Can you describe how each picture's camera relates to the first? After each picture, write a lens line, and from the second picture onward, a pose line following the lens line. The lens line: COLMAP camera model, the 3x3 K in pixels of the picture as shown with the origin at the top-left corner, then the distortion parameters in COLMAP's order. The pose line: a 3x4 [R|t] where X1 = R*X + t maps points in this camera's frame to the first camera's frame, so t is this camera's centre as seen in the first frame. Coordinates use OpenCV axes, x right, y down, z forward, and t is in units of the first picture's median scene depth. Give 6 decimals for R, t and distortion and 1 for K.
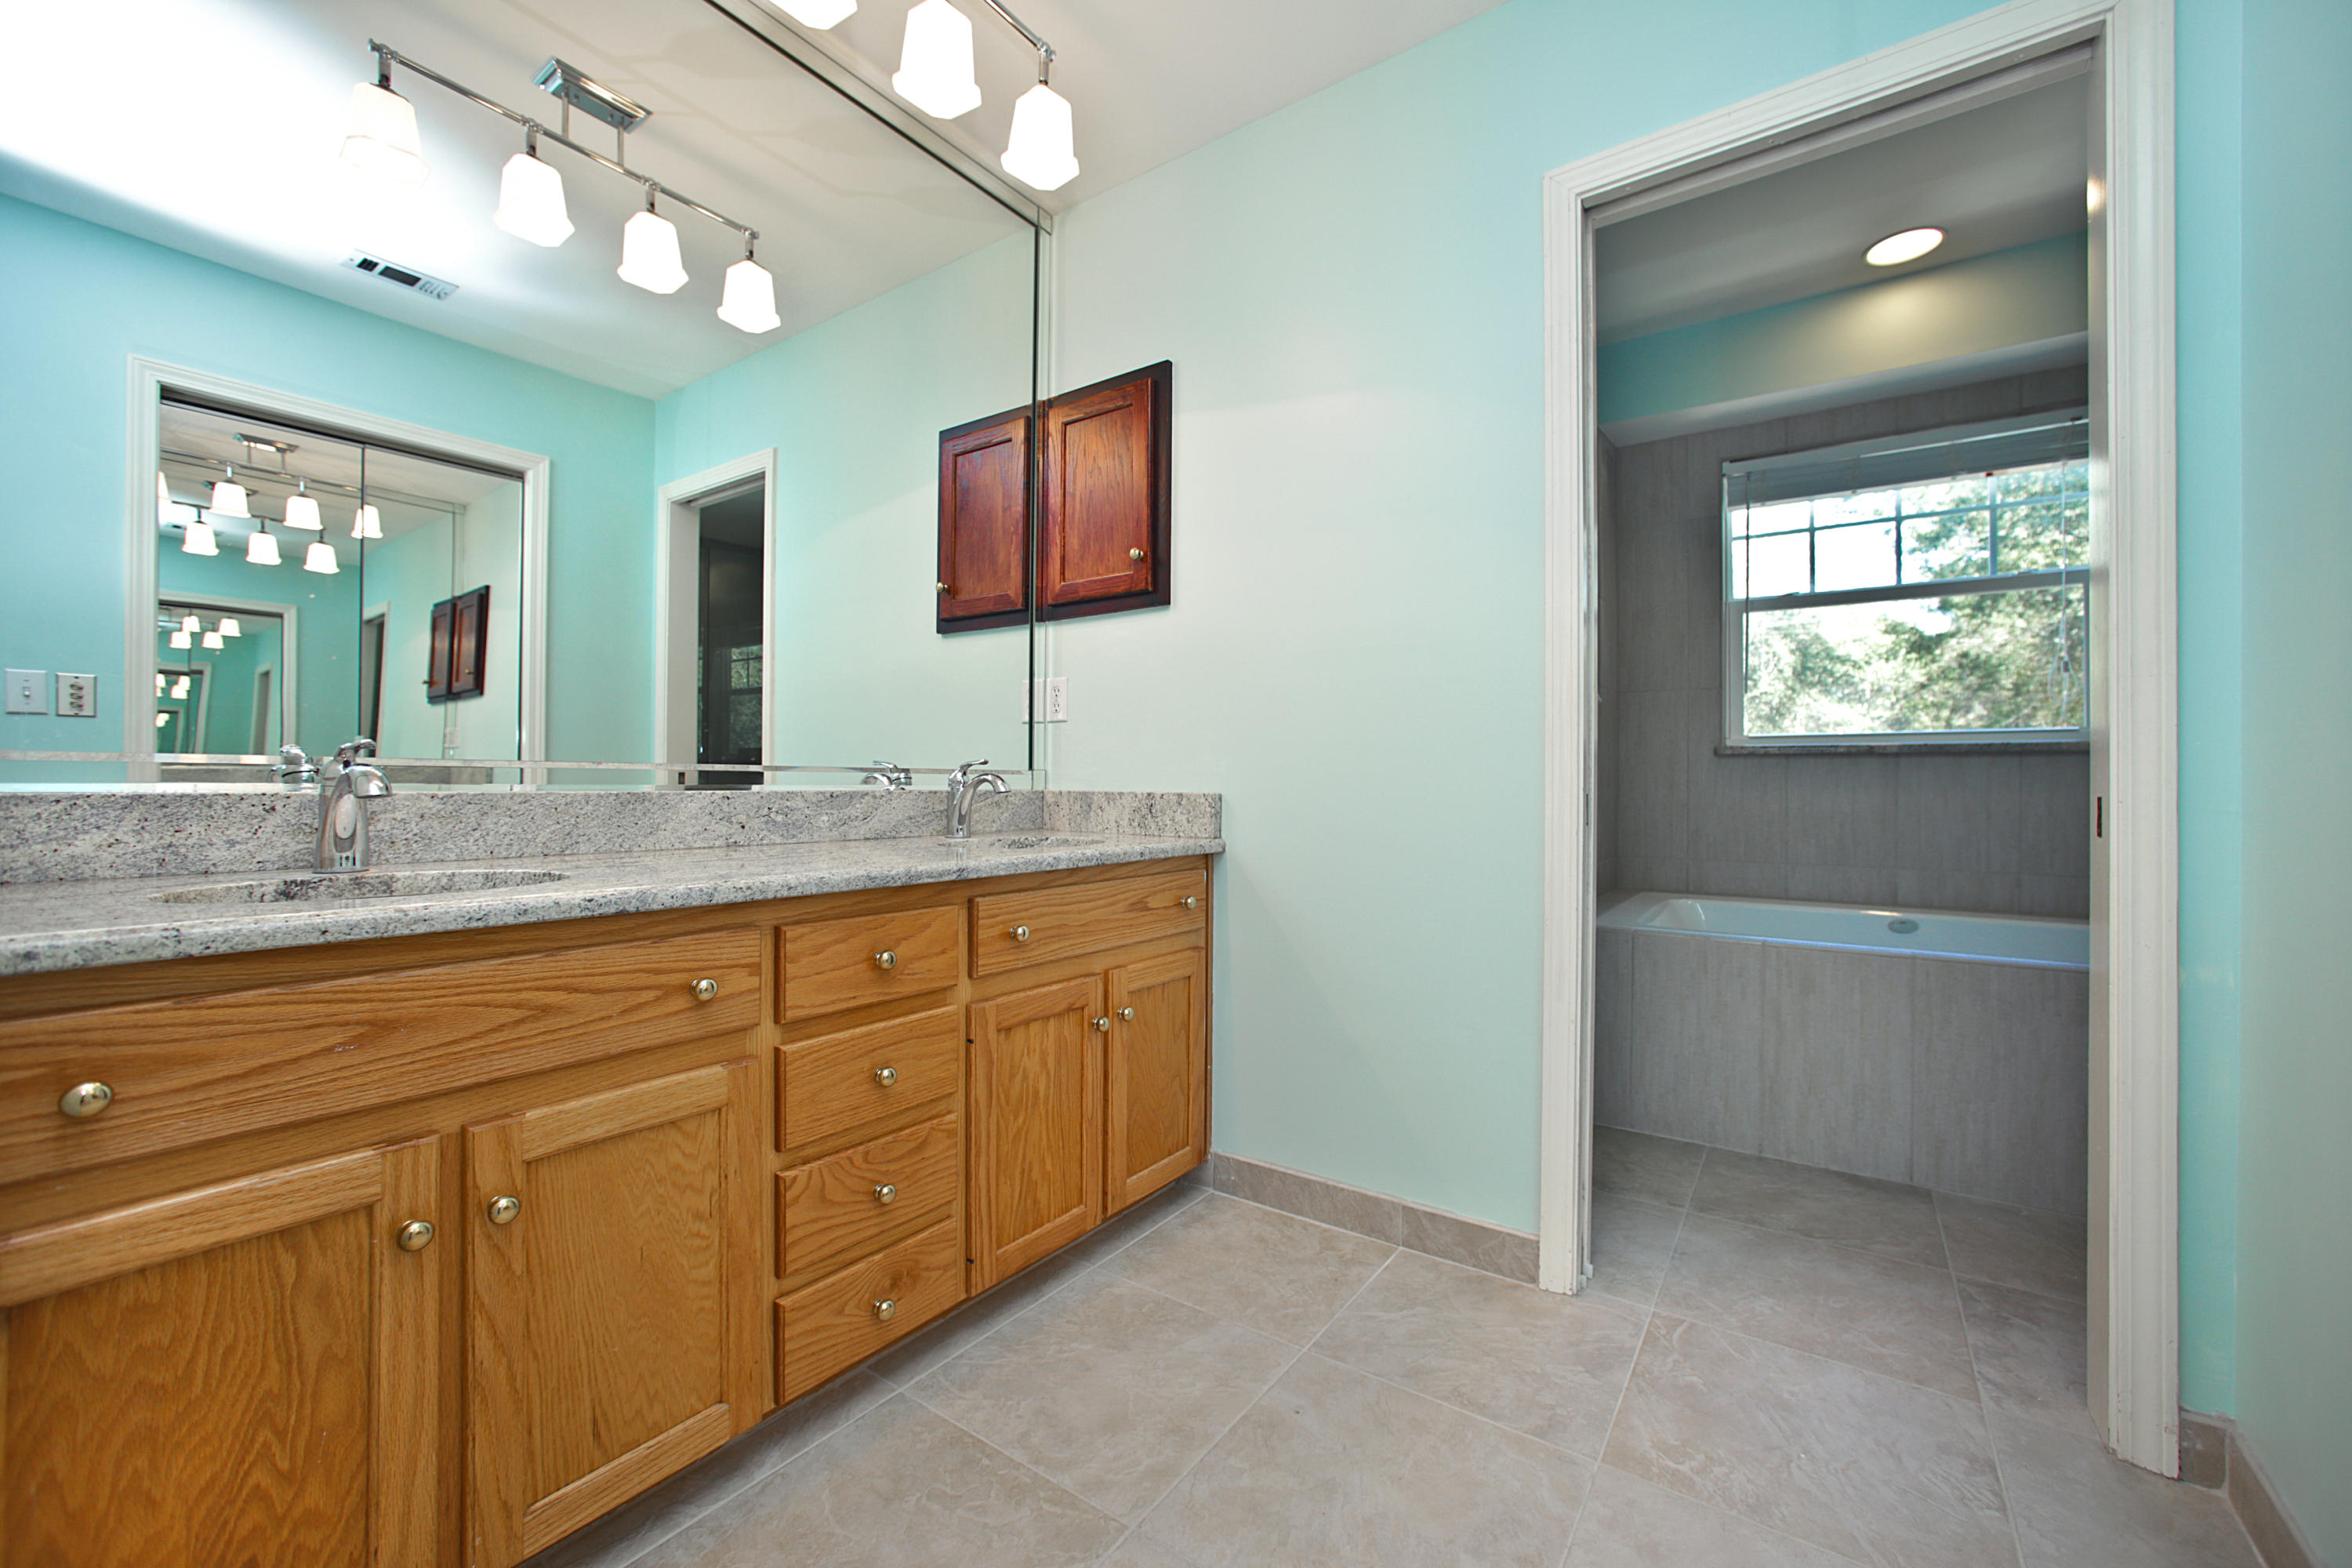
lens RADIAL K [[949.2, 0, 1175.3], [0, 949.2, 781.3], [0, 0, 1]] dist [0.000226, 0.000025]
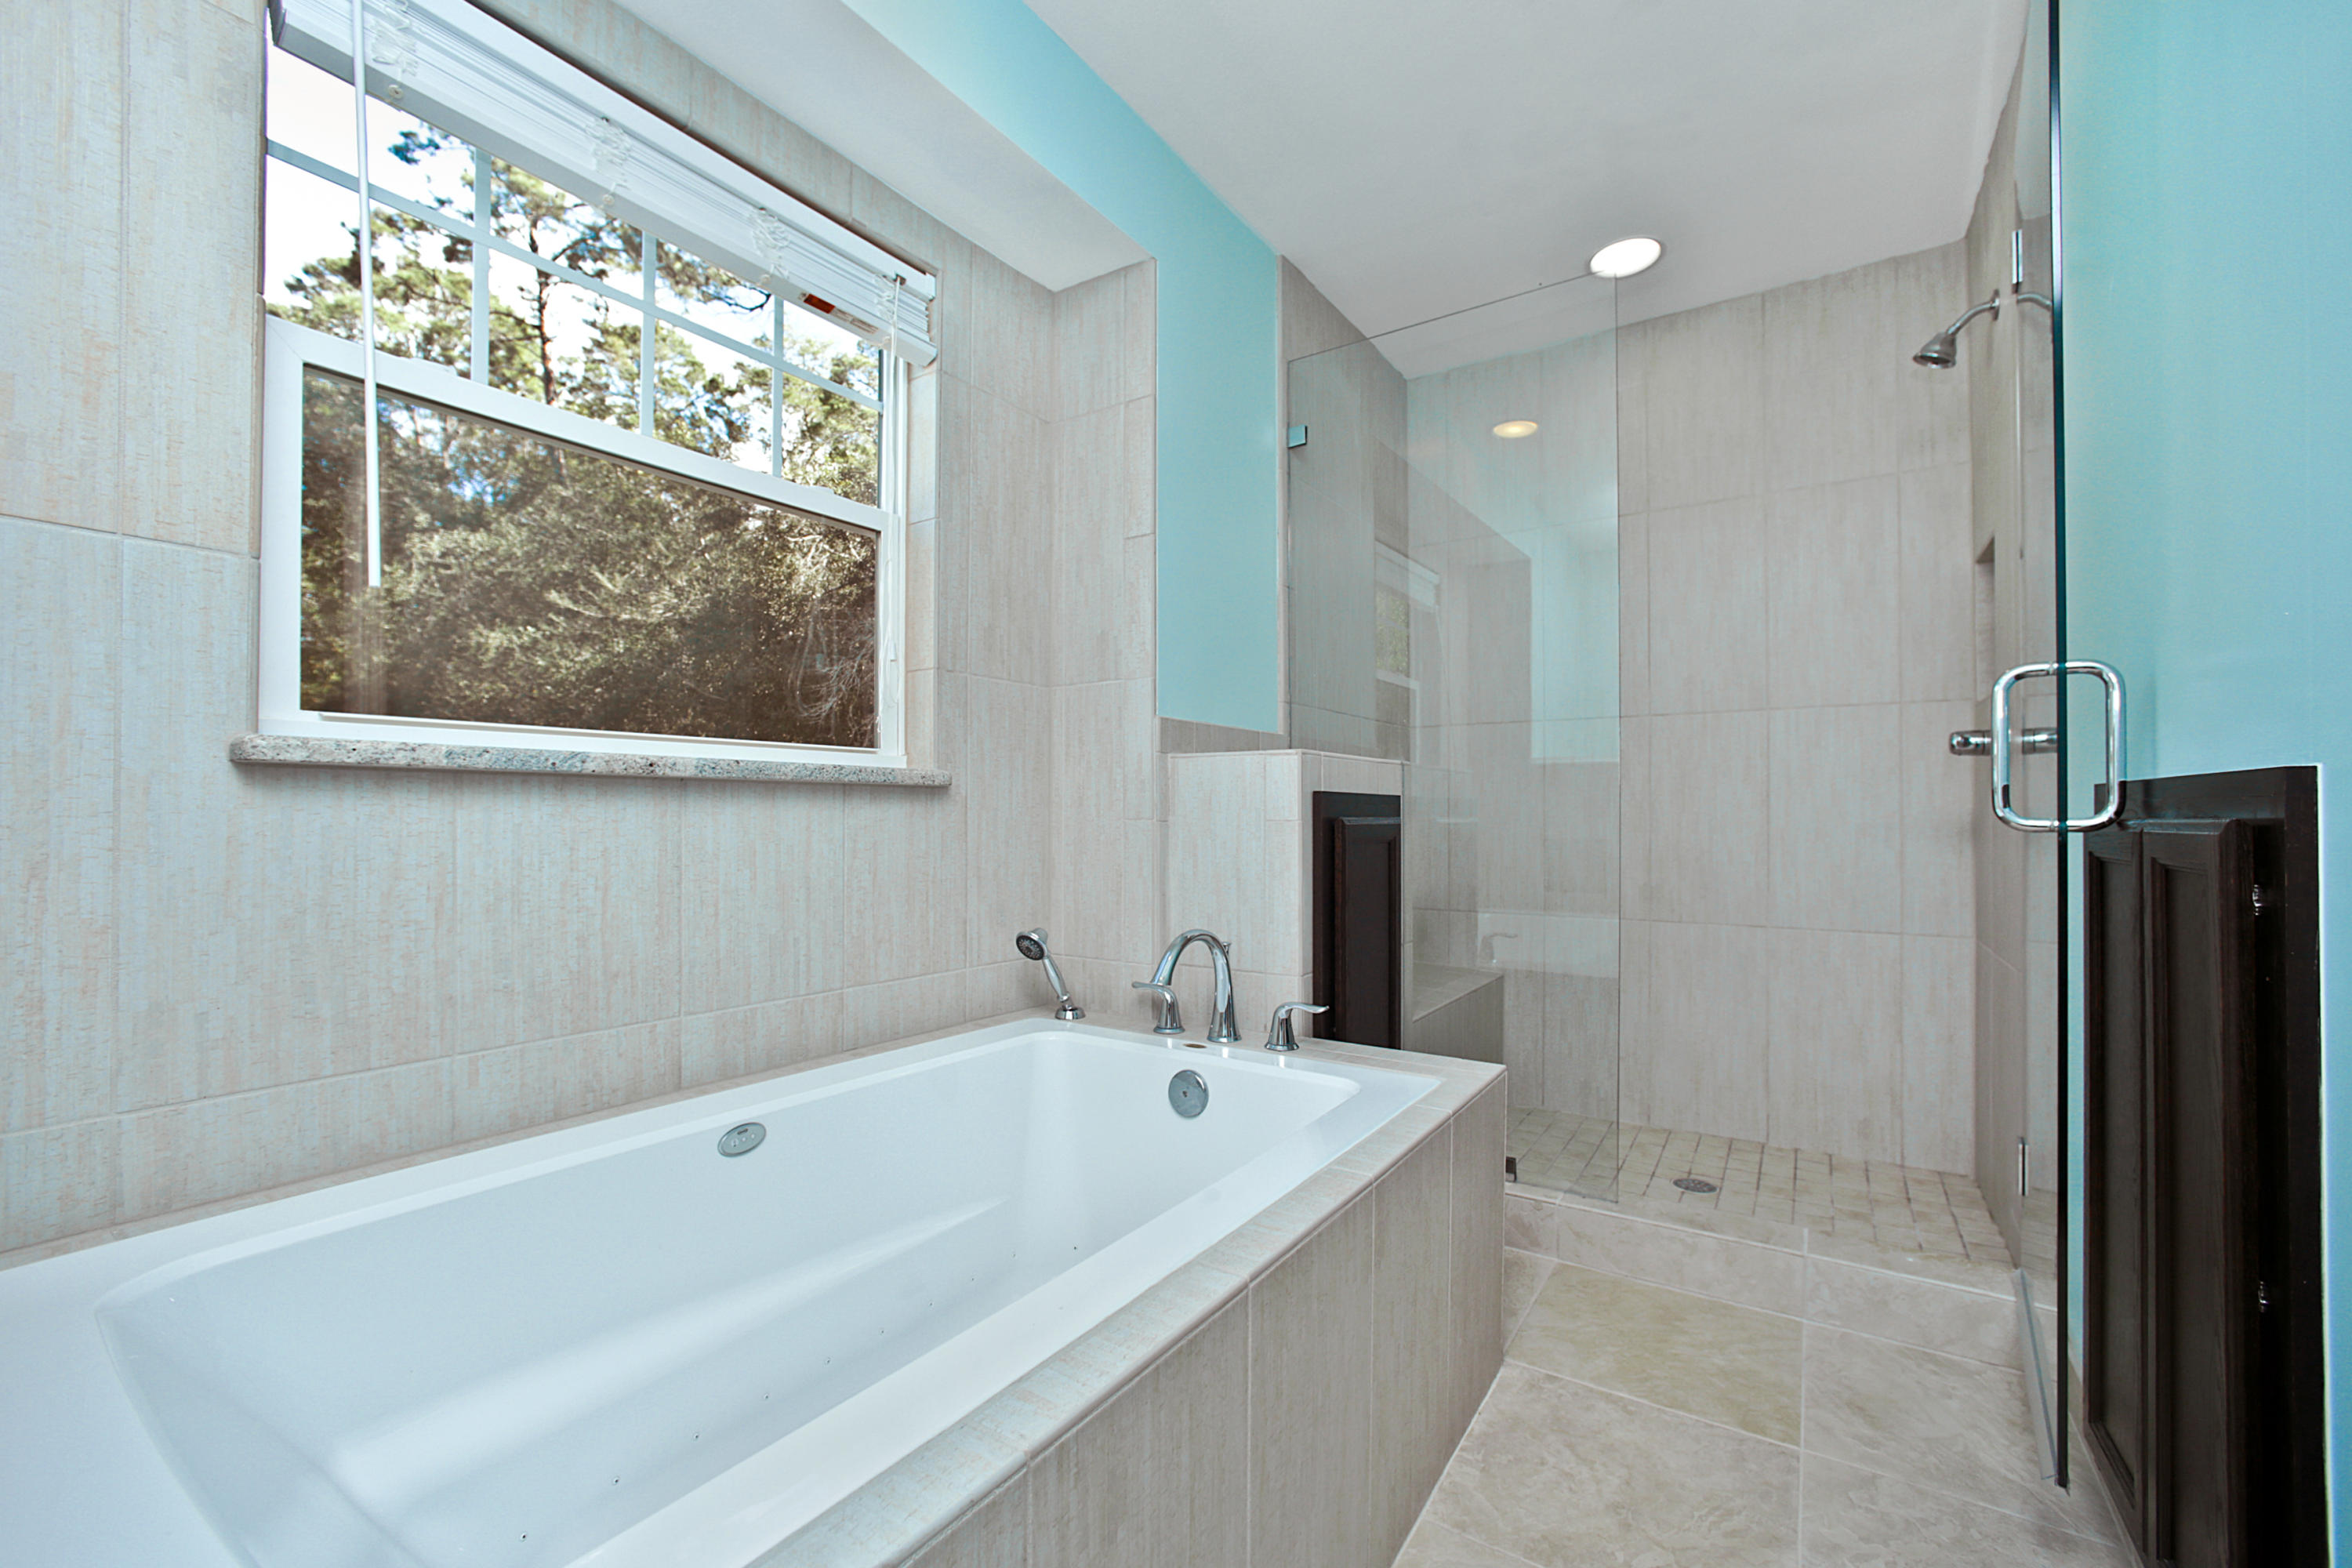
lens RADIAL K [[949.2, 0, 1177.0], [0, 949.2, 803.1], [0, 0, 1]] dist [0.000226, 0.000025]
pose [[-0.025232, 0.013150, 0.999595, 0.275310], [-0.006258, 0.999892, -0.013312, -0.013181], [-0.999662, -0.006592, -0.025147, 0.791254]]
